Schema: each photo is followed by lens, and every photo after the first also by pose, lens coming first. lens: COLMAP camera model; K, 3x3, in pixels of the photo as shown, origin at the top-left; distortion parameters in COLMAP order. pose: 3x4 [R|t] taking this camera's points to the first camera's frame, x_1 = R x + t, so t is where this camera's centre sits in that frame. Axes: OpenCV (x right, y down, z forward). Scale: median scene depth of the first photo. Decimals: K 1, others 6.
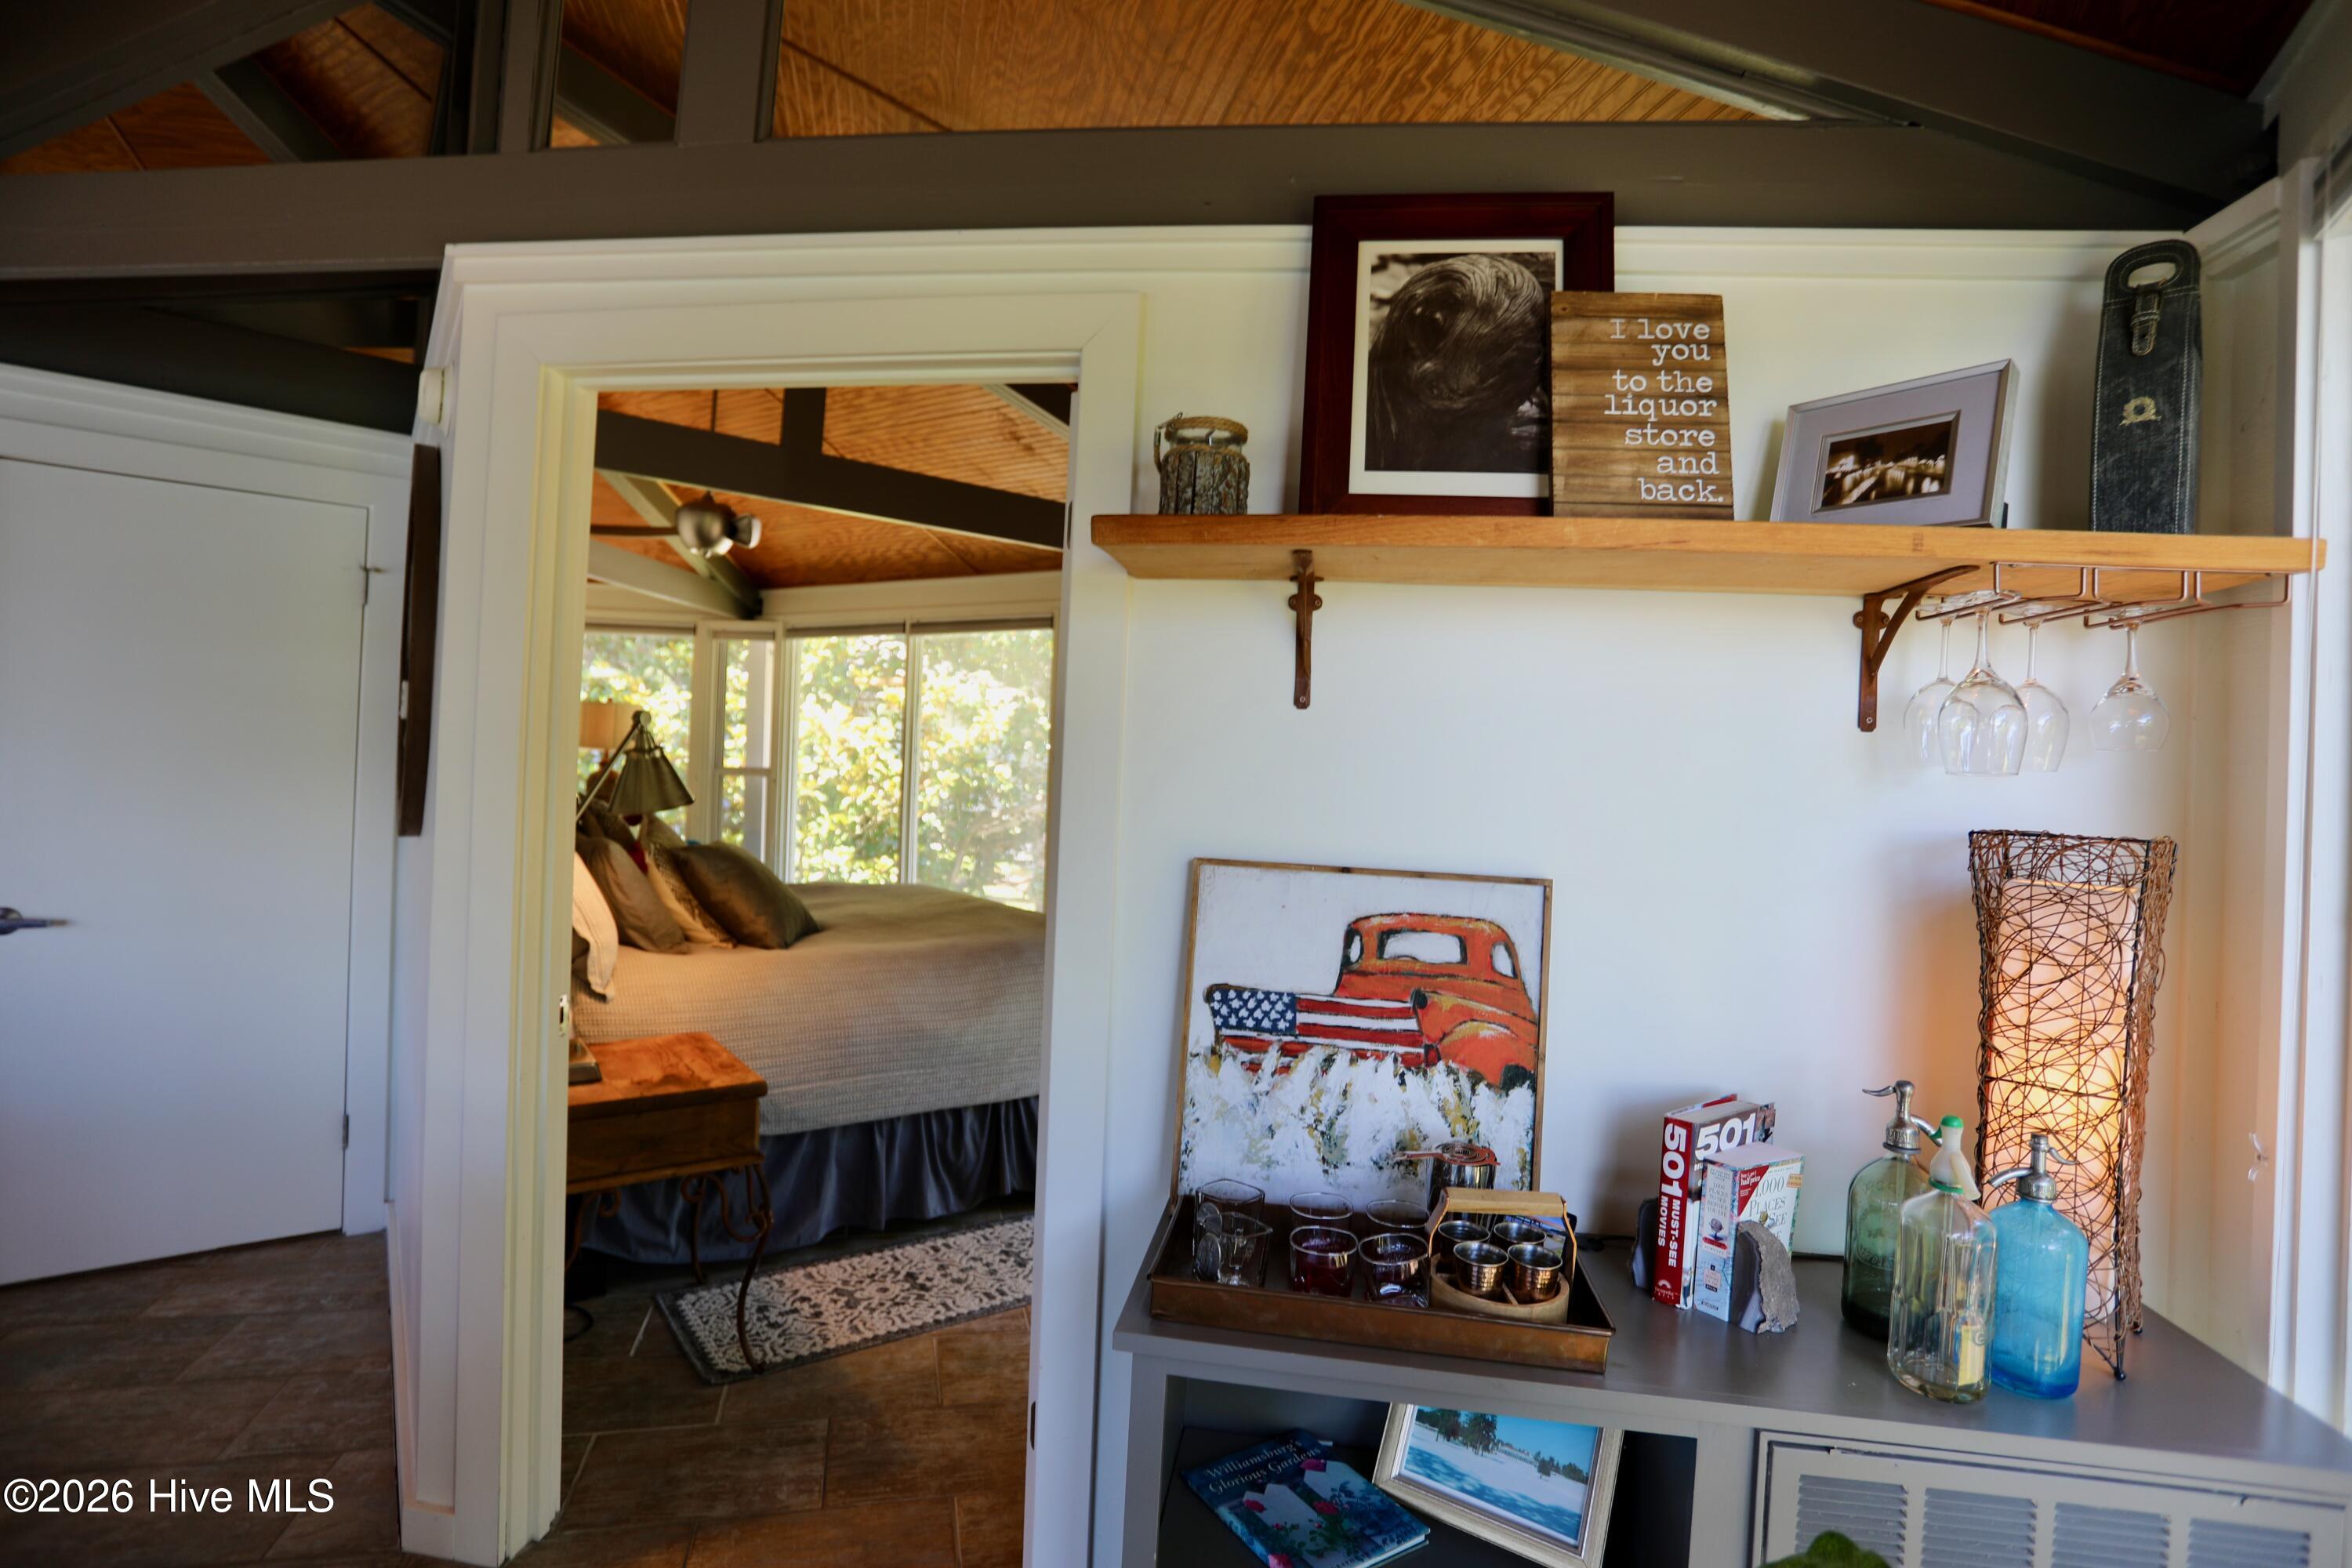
lens RADIAL K [[1134.6, 0, 1175.3], [0, 1134.6, 771.1], [0, 0, 1]] dist [-0.074930, 0.029882]
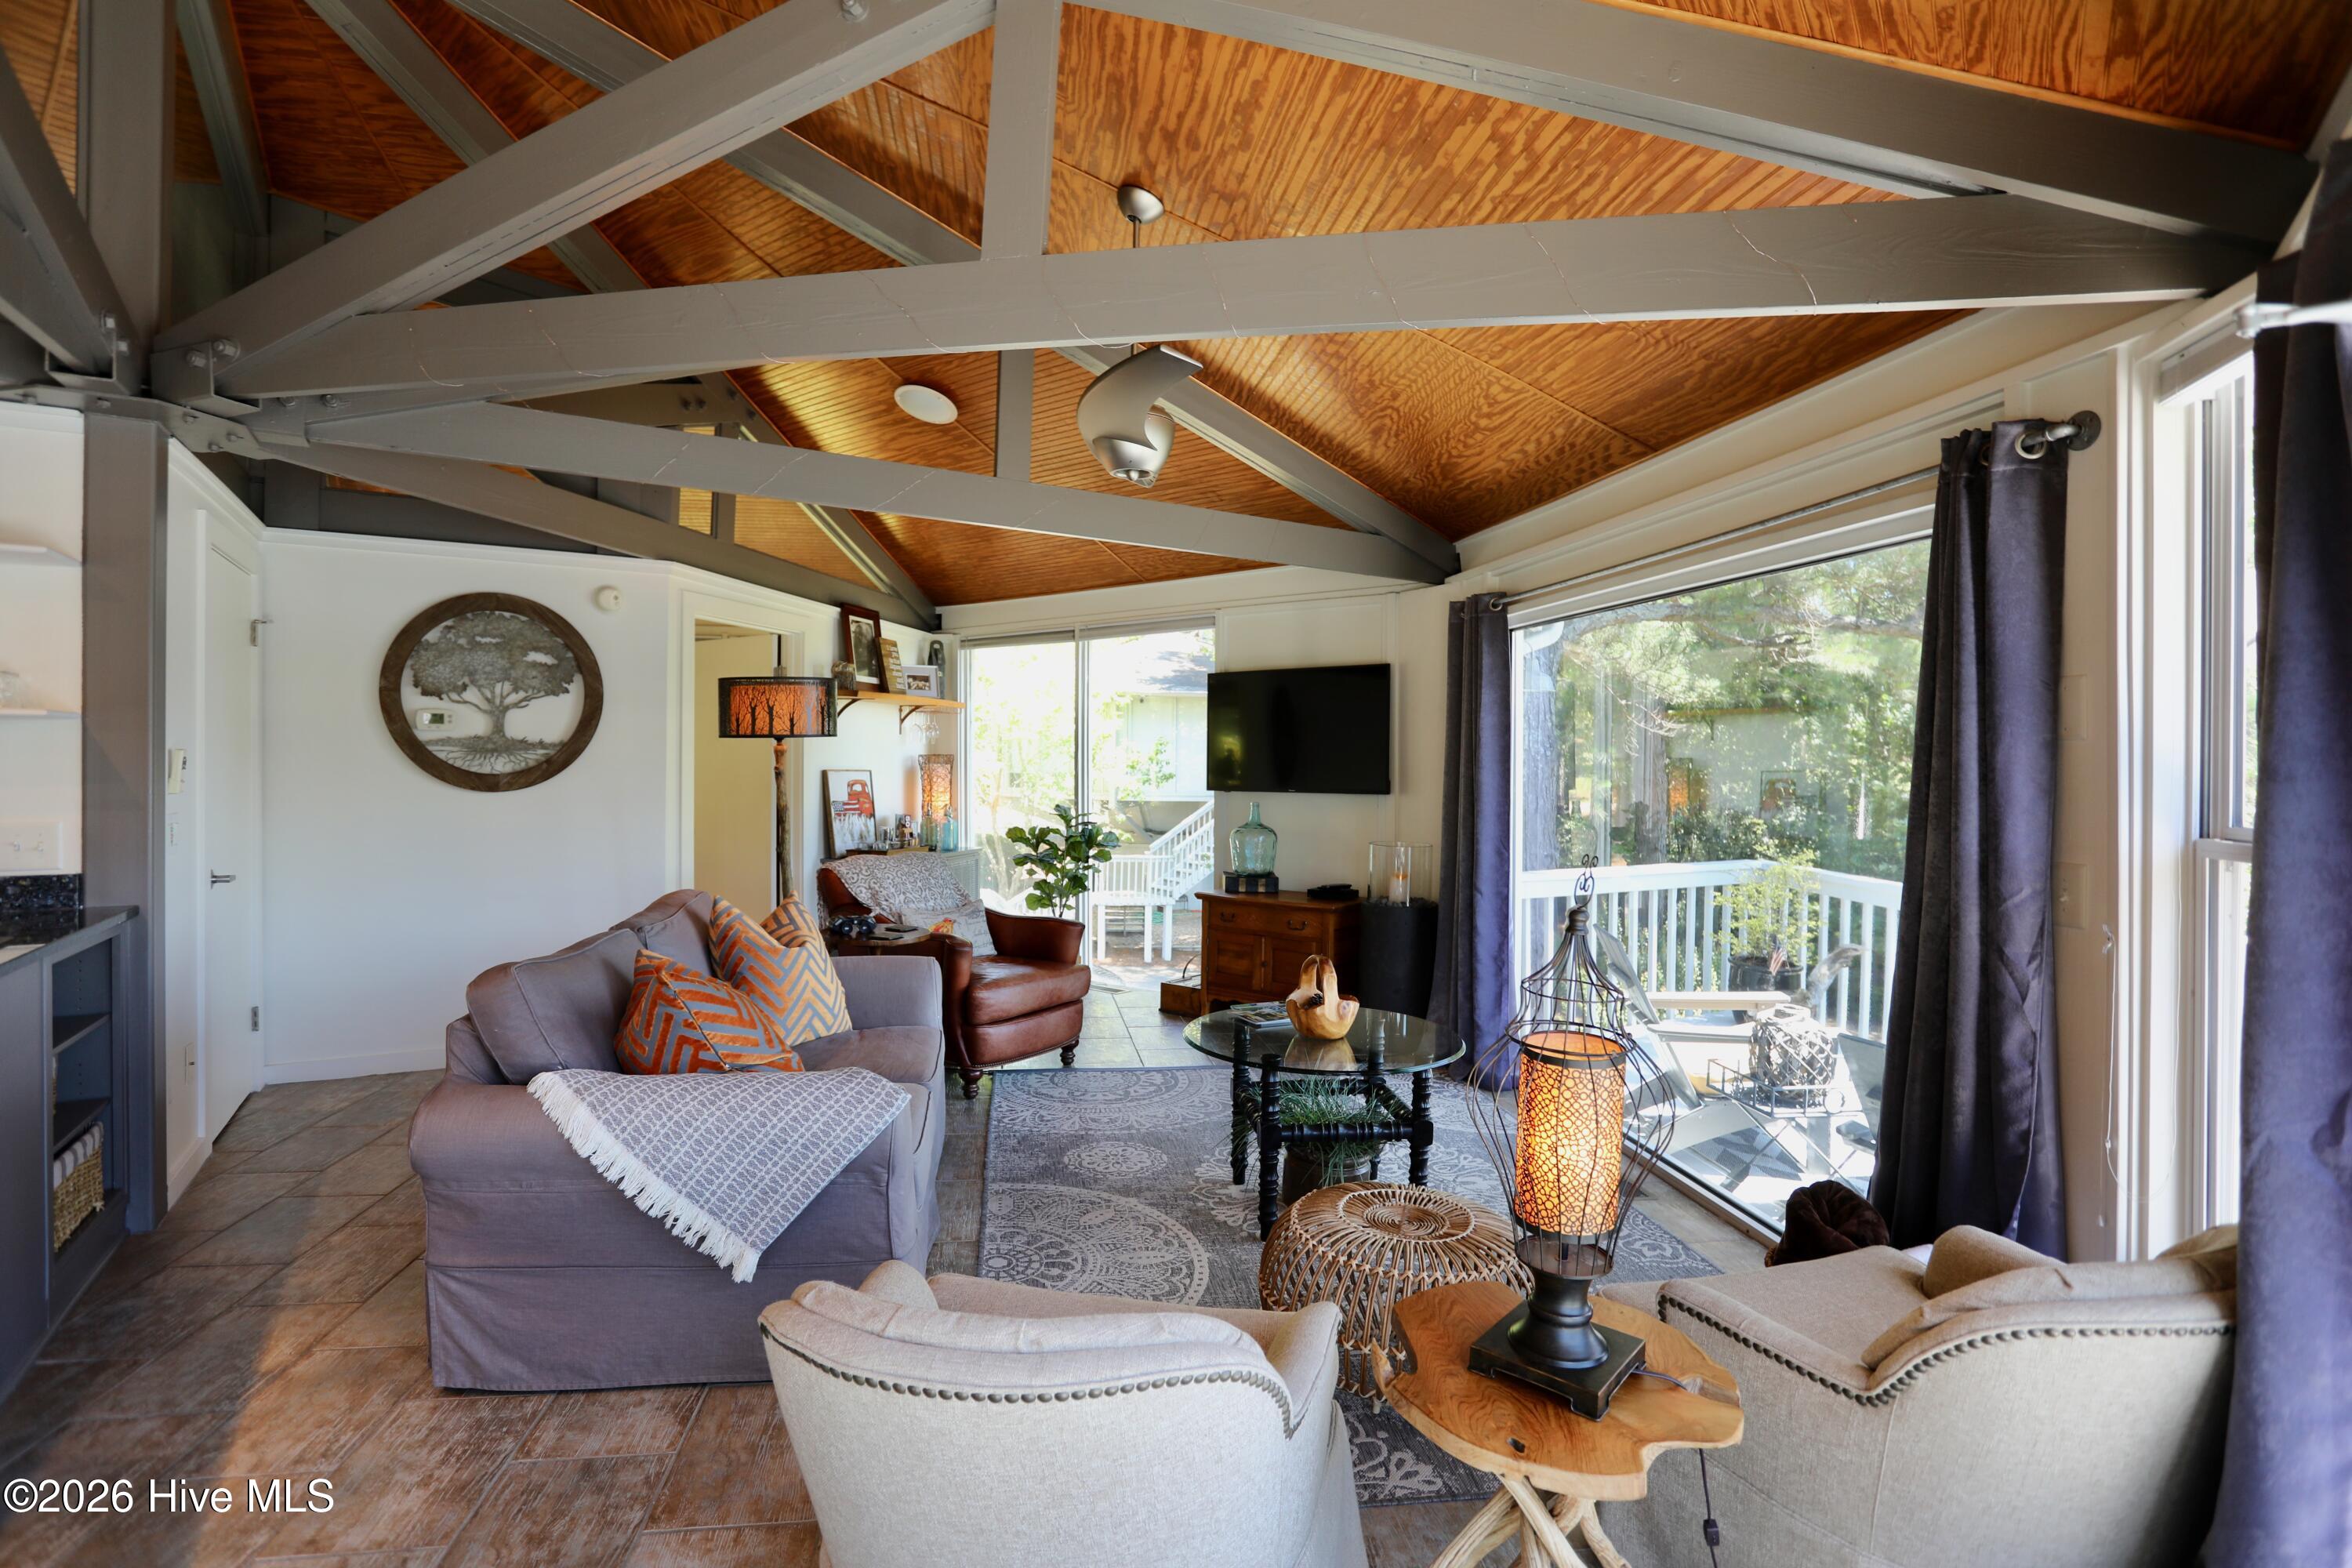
lens RADIAL K [[1134.6, 0, 1175.3], [0, 1134.6, 771.1], [0, 0, 1]] dist [-0.074930, 0.029882]
pose [[0.116667, -0.045985, 0.992106, -3.850022], [0.003454, 0.998940, 0.045895, -0.094782], [-0.993165, -0.001927, 0.116702, -0.672736]]
